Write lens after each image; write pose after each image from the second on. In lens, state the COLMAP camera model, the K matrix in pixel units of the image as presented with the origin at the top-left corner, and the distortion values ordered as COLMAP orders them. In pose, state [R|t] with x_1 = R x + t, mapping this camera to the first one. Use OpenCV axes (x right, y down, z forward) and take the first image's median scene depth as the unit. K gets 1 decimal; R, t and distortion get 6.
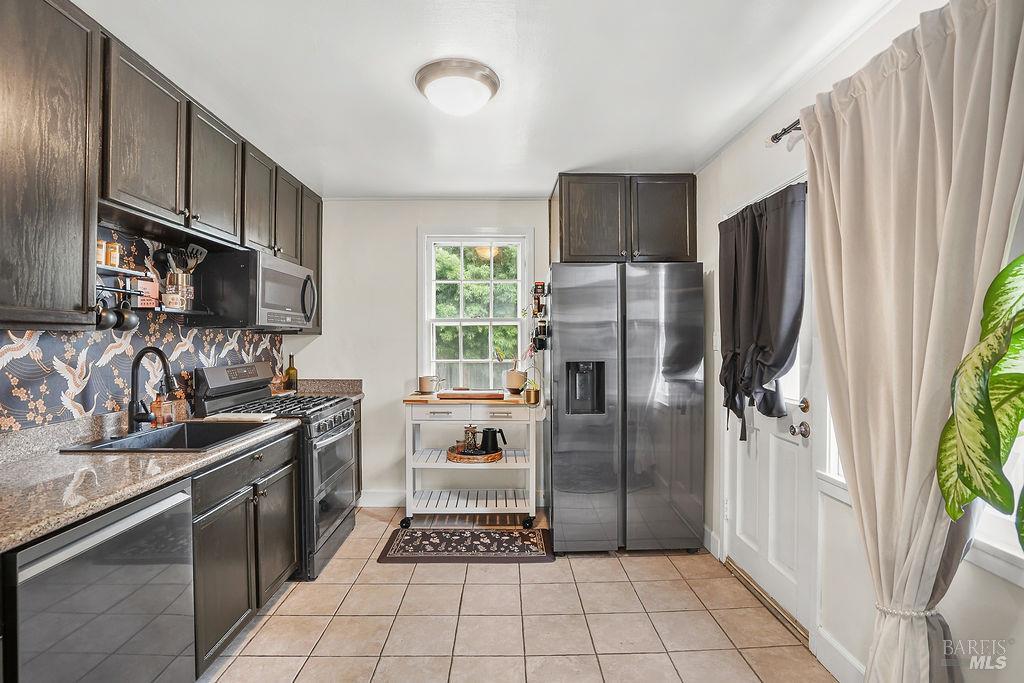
lens RADIAL K [[479.2, 0, 505.5], [0, 479.2, 341.9], [0, 0, 1]] dist [-0.038888, 0.017494]
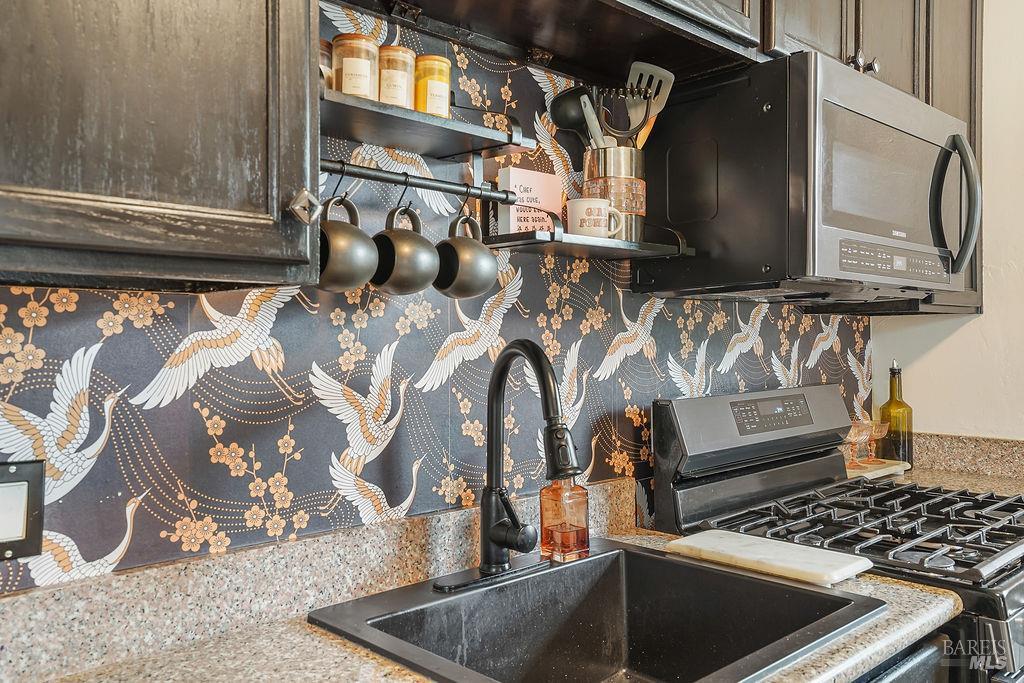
lens RADIAL K [[810.5, 0, 508.5], [0, 810.5, 333.8], [0, 0, 1]] dist [0.019009, 0.010839]
pose [[0.673360, -0.013852, -0.739185, -0.244053], [0.003439, 0.999872, -0.015604, 0.012150], [0.739307, 0.007965, 0.673321, 0.458632]]
